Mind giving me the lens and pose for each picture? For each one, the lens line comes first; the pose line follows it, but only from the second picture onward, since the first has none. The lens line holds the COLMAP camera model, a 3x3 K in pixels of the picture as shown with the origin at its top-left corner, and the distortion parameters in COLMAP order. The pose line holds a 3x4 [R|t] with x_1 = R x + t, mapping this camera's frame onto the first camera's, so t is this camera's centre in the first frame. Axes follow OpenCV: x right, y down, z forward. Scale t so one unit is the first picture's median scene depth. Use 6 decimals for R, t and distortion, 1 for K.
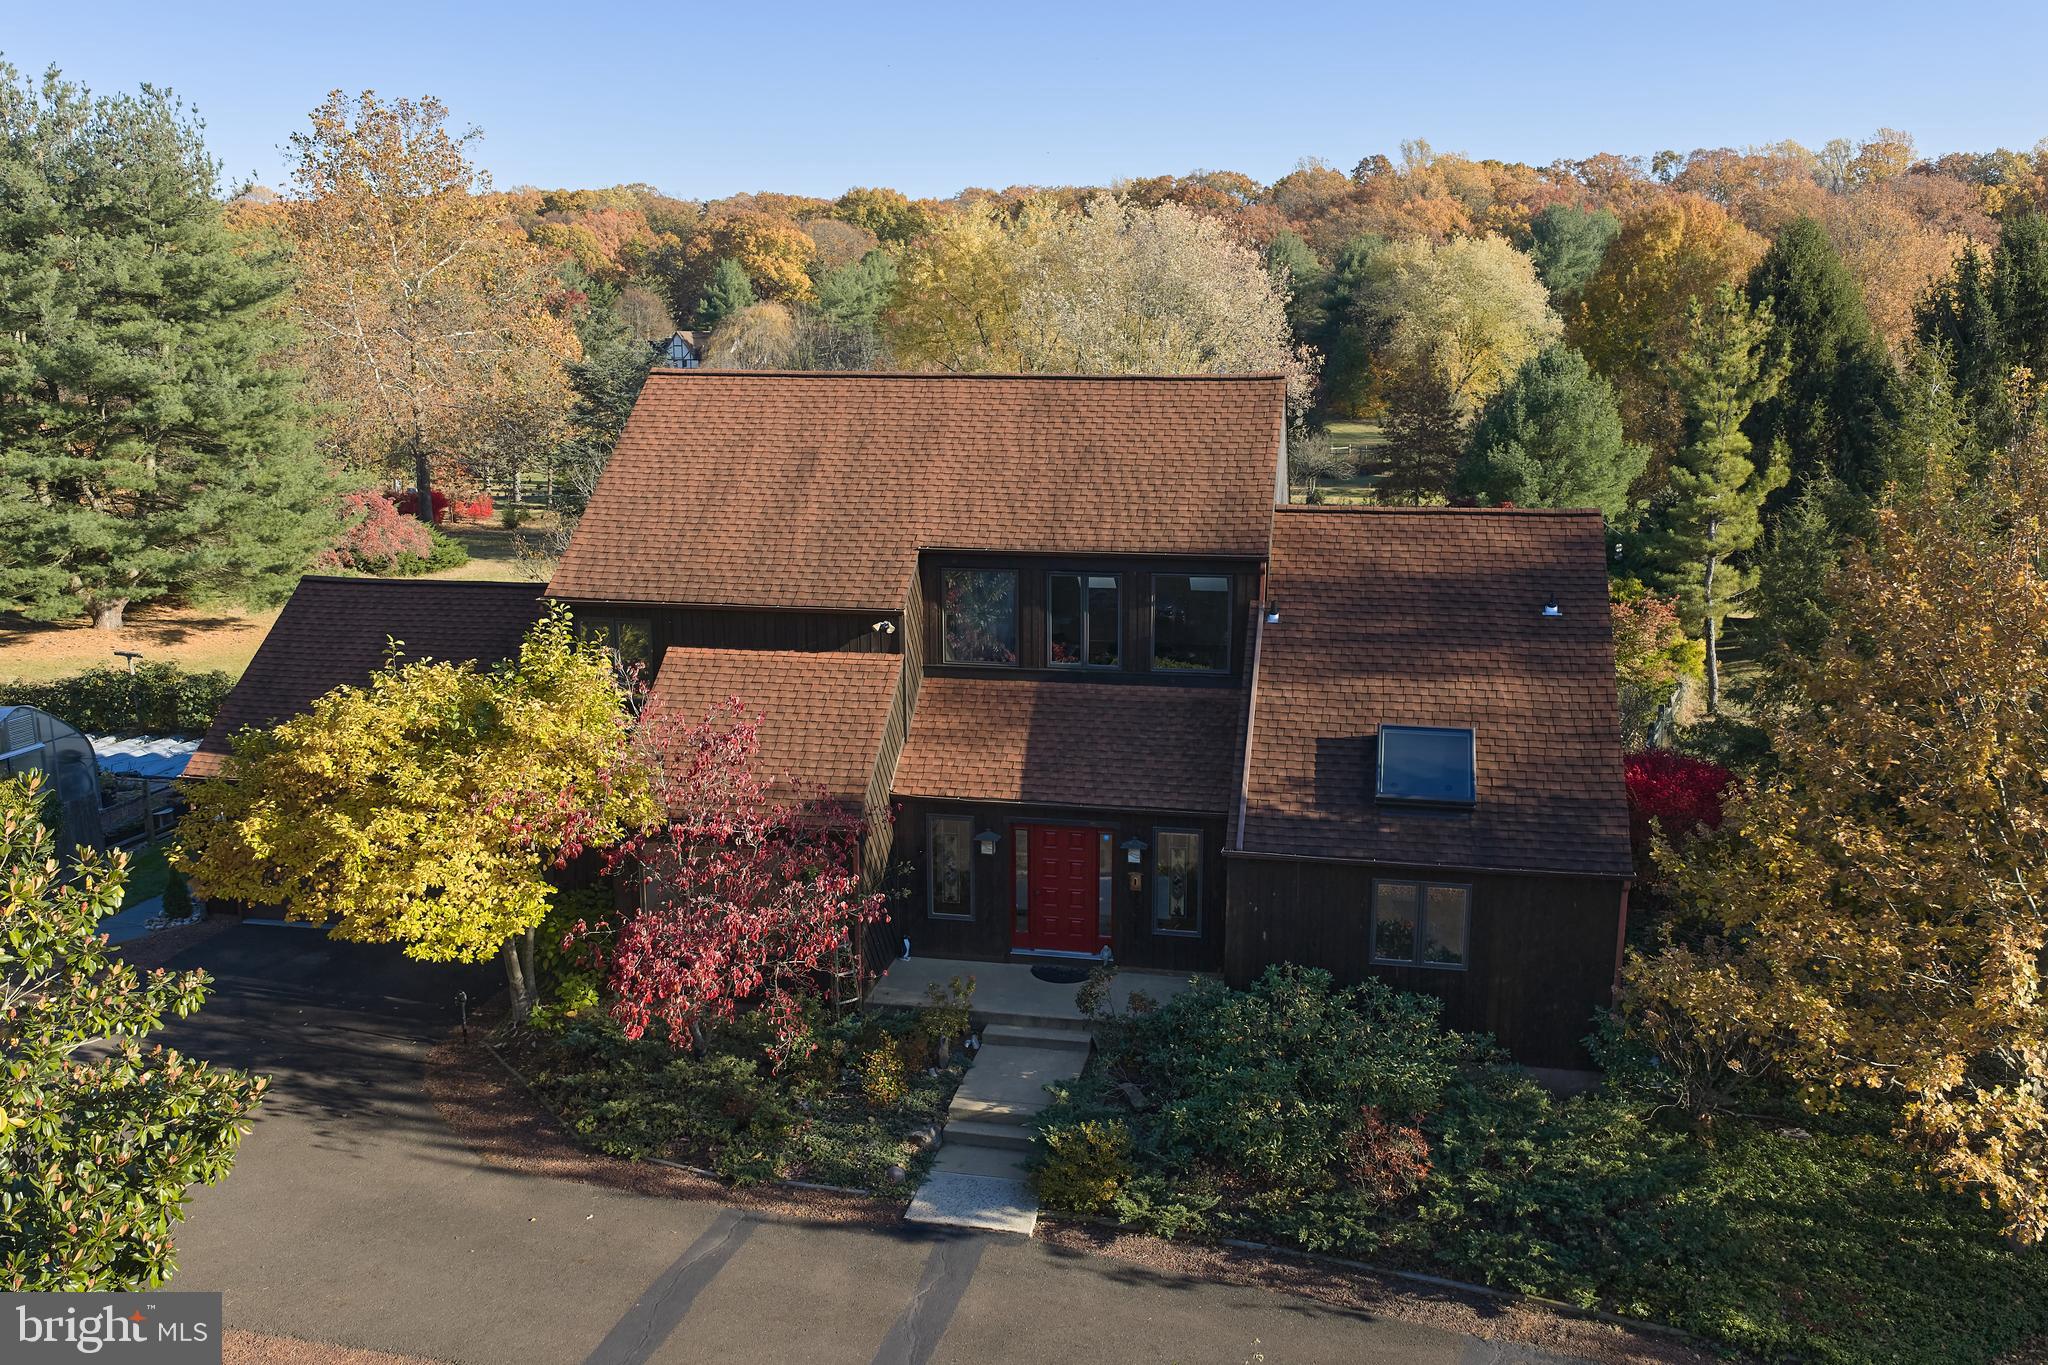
lens RADIAL K [[1679.6, 0, 1026.1], [0, 1679.6, 727.3], [0, 0, 1]] dist [0.006355, 0.004011]
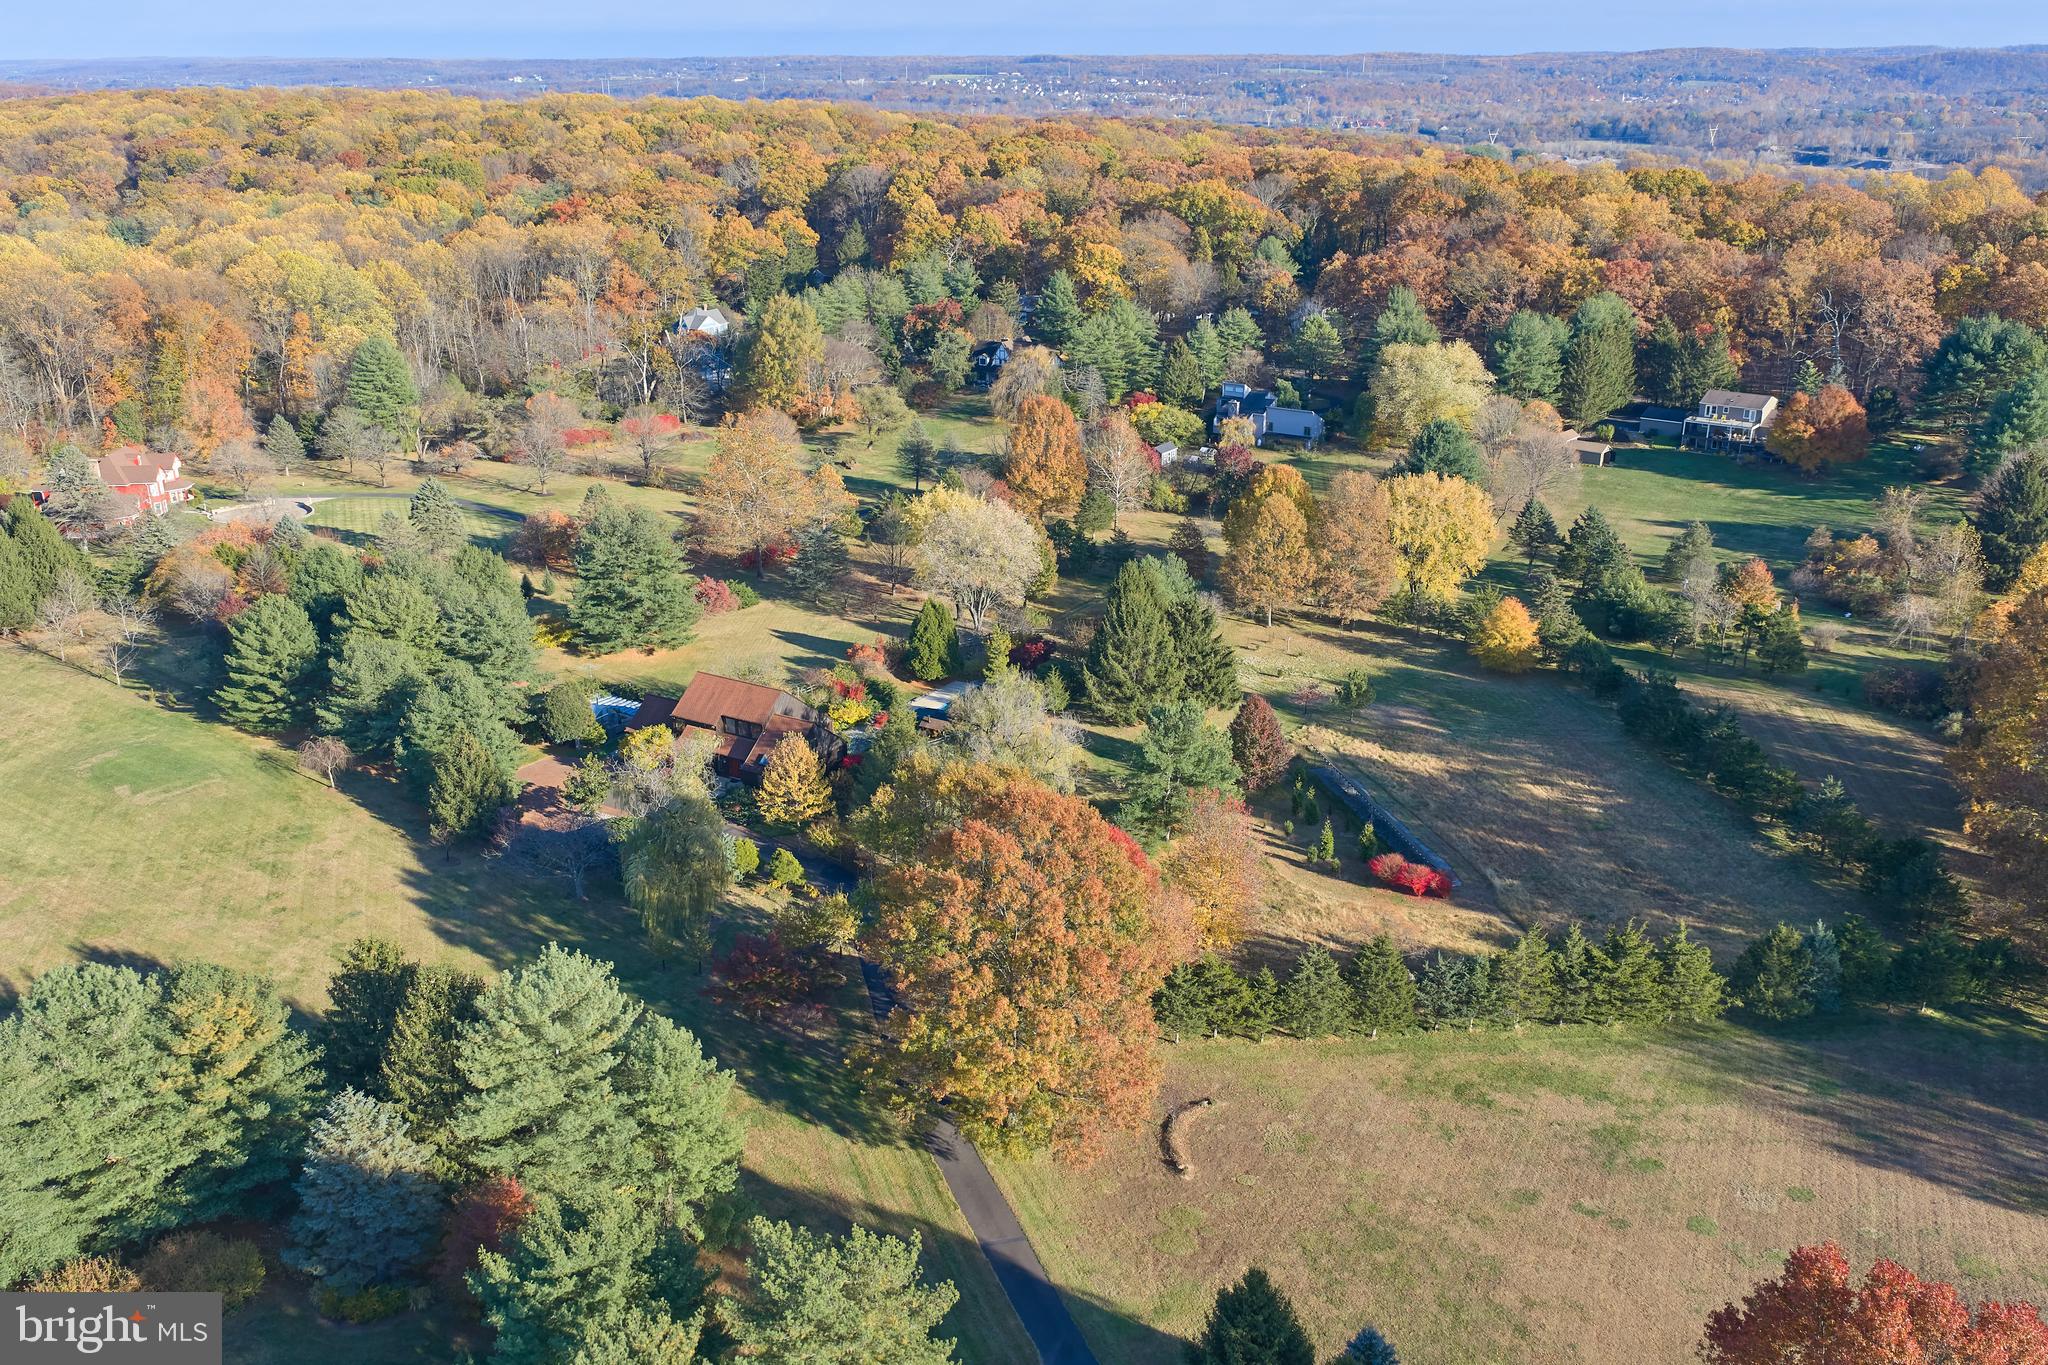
lens RADIAL K [[1679.6, 0, 1026.1], [0, 1679.6, 727.3], [0, 0, 1]] dist [0.006355, 0.004011]
pose [[0.944754, 0.118260, -0.305703, 1.655007], [-0.070668, 0.984201, 0.162340, -0.652146], [0.320072, -0.131768, 0.938185, -2.573231]]
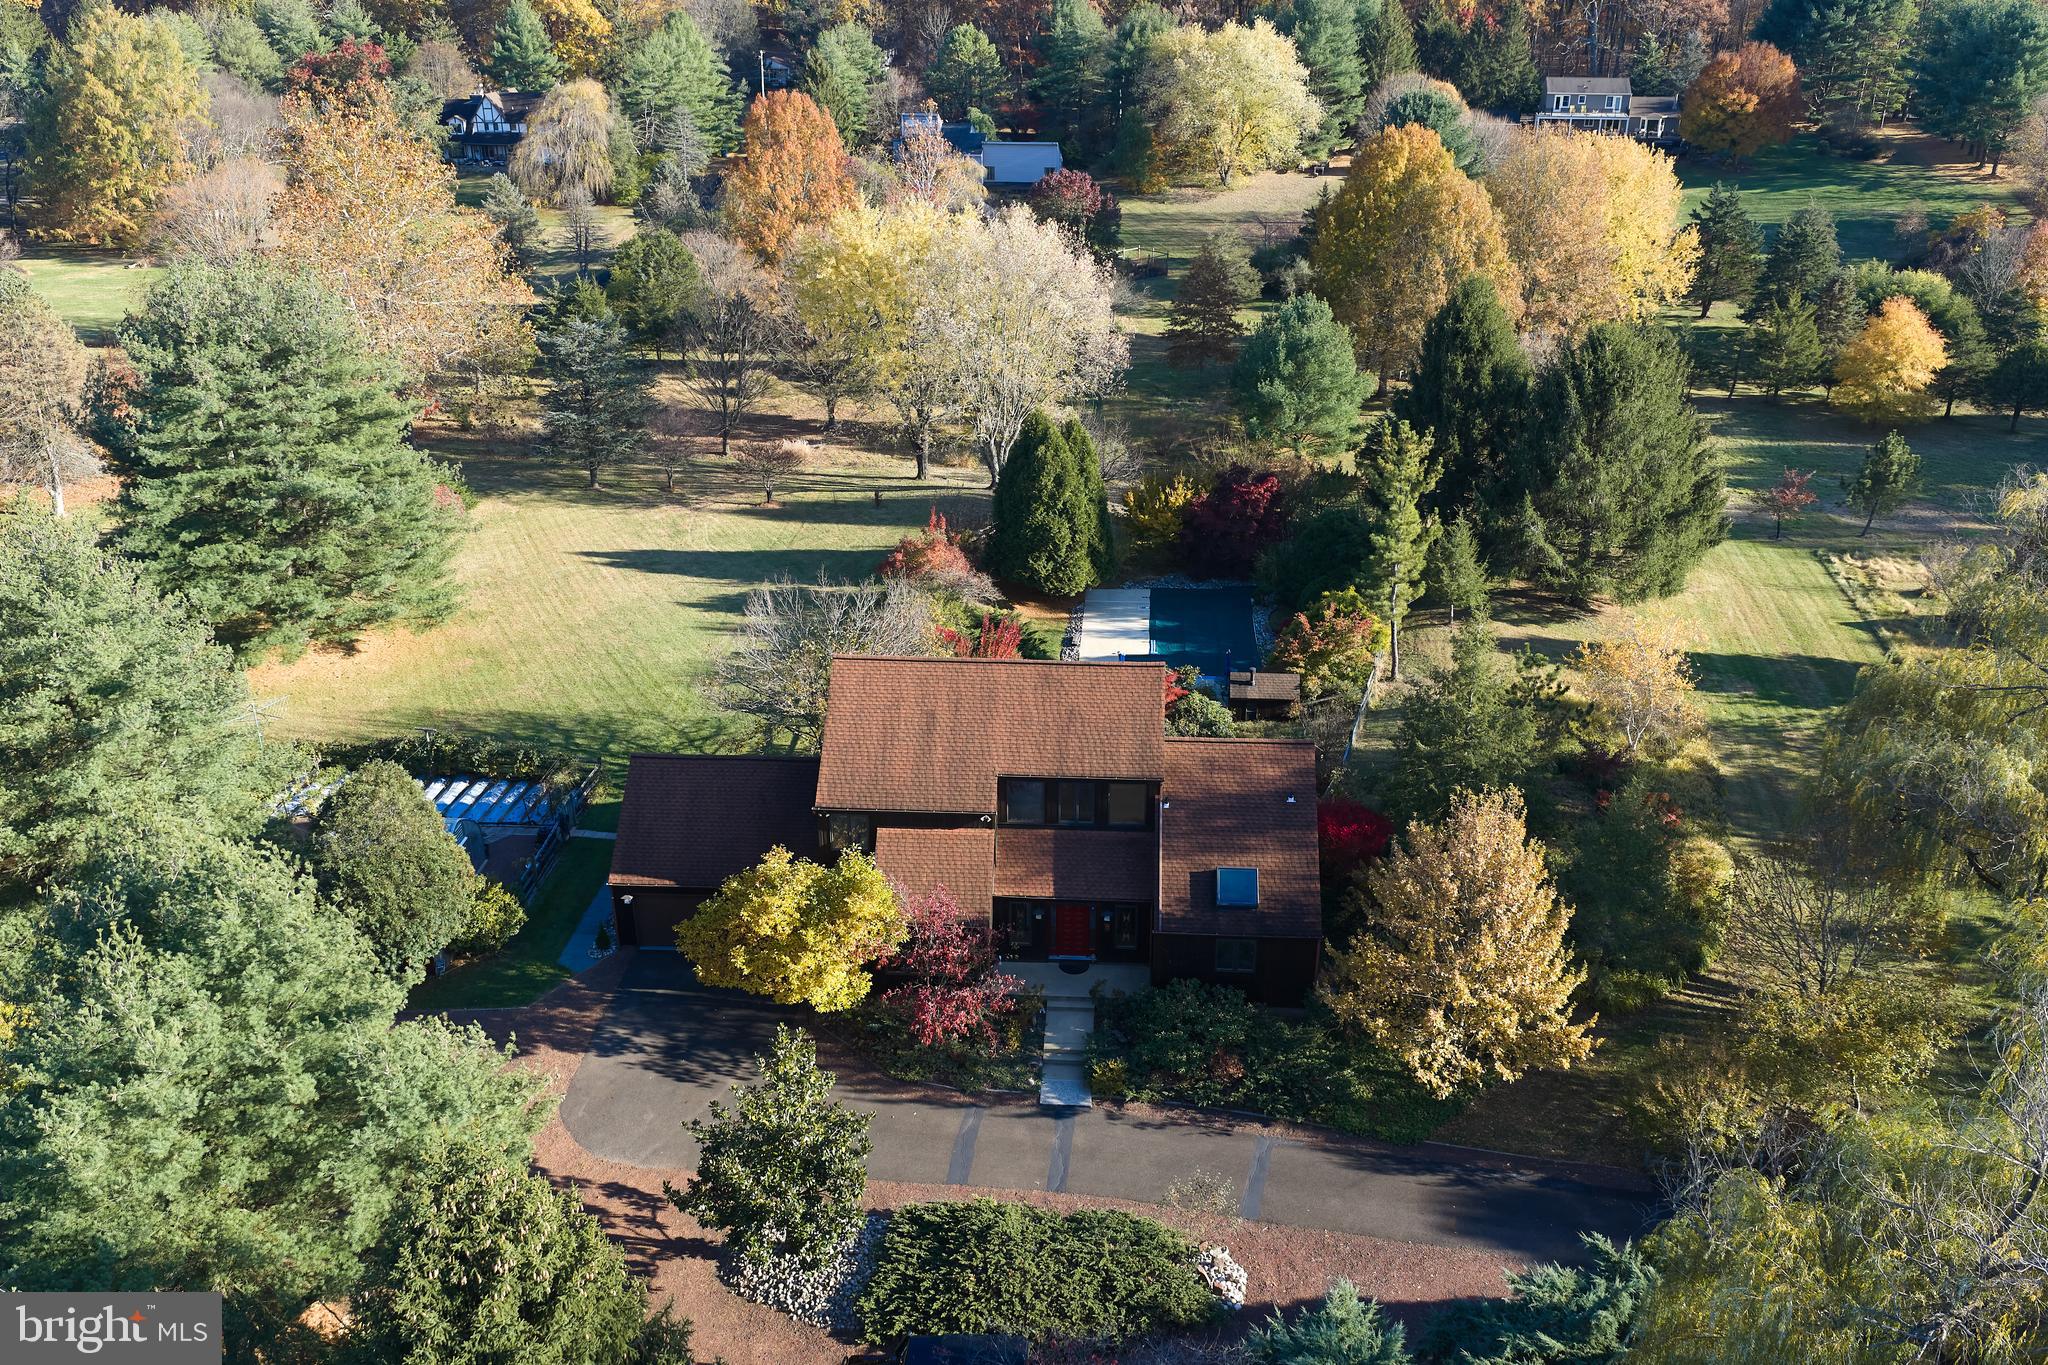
lens RADIAL K [[1665.1, 0, 1027.4], [0, 1665.1, 731.2], [0, 0, 1]] dist [0.014211, -0.006047]
pose [[0.990178, -0.061817, 0.125404, -0.154426], [0.033029, 0.974983, 0.219811, -0.335113], [-0.135854, -0.213510, 0.967449, -0.541489]]
